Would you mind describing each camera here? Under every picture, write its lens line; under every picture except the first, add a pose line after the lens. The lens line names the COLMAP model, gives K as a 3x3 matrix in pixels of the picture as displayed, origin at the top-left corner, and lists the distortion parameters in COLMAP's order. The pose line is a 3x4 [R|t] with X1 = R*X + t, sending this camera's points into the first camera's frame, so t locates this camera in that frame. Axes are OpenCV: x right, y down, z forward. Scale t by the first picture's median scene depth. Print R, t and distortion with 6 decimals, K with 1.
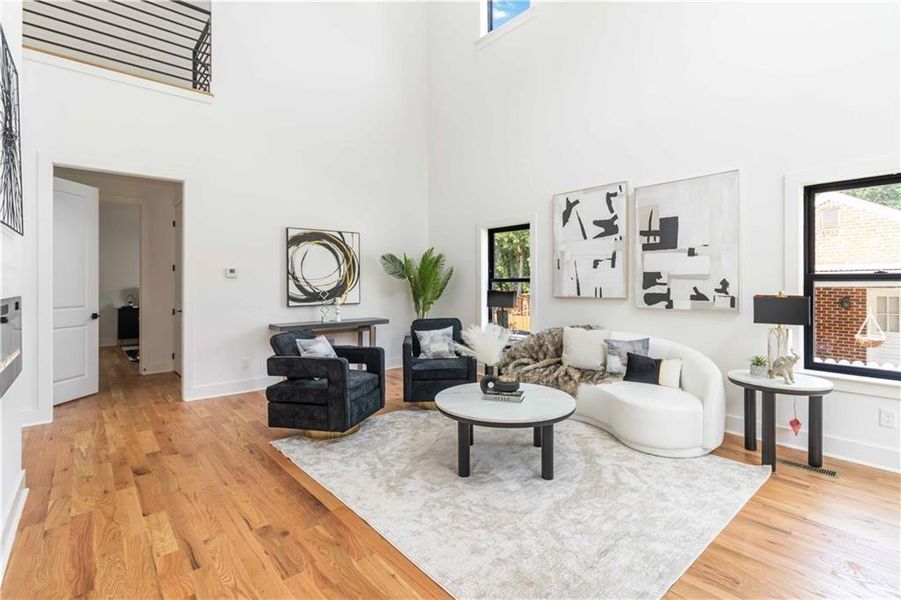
lens RADIAL K [[429.5, 0, 463.4], [0, 429.5, 282.9], [0, 0, 1]] dist [0.001735, 0.000086]
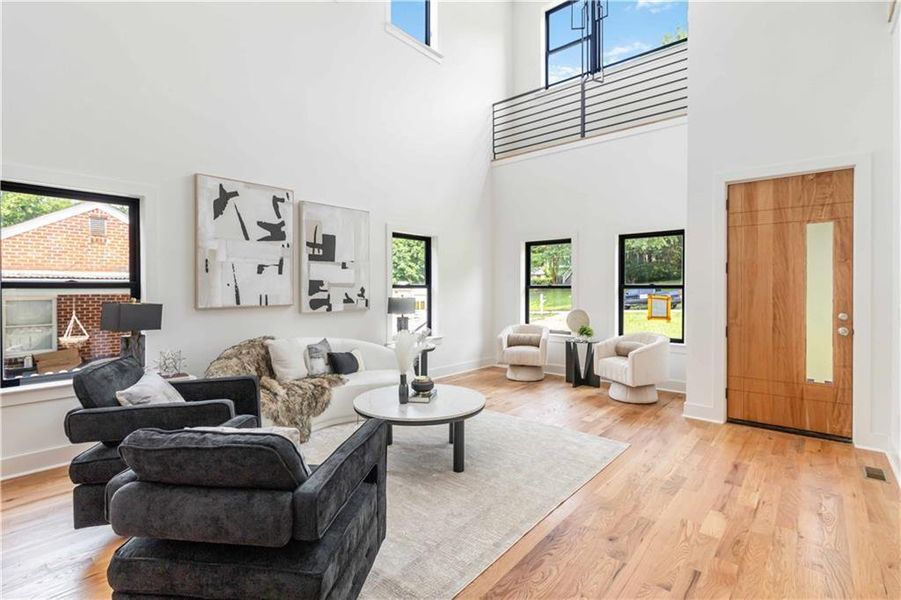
lens RADIAL K [[429.5, 0, 449.6], [0, 429.5, 291.4], [0, 0, 1]] dist [0.001735, 0.000086]
pose [[-0.140356, -0.004411, 0.990091, -0.716630], [0.001795, 0.999987, 0.004709, -0.000270], [-0.990099, 0.002438, -0.140346, 0.801122]]
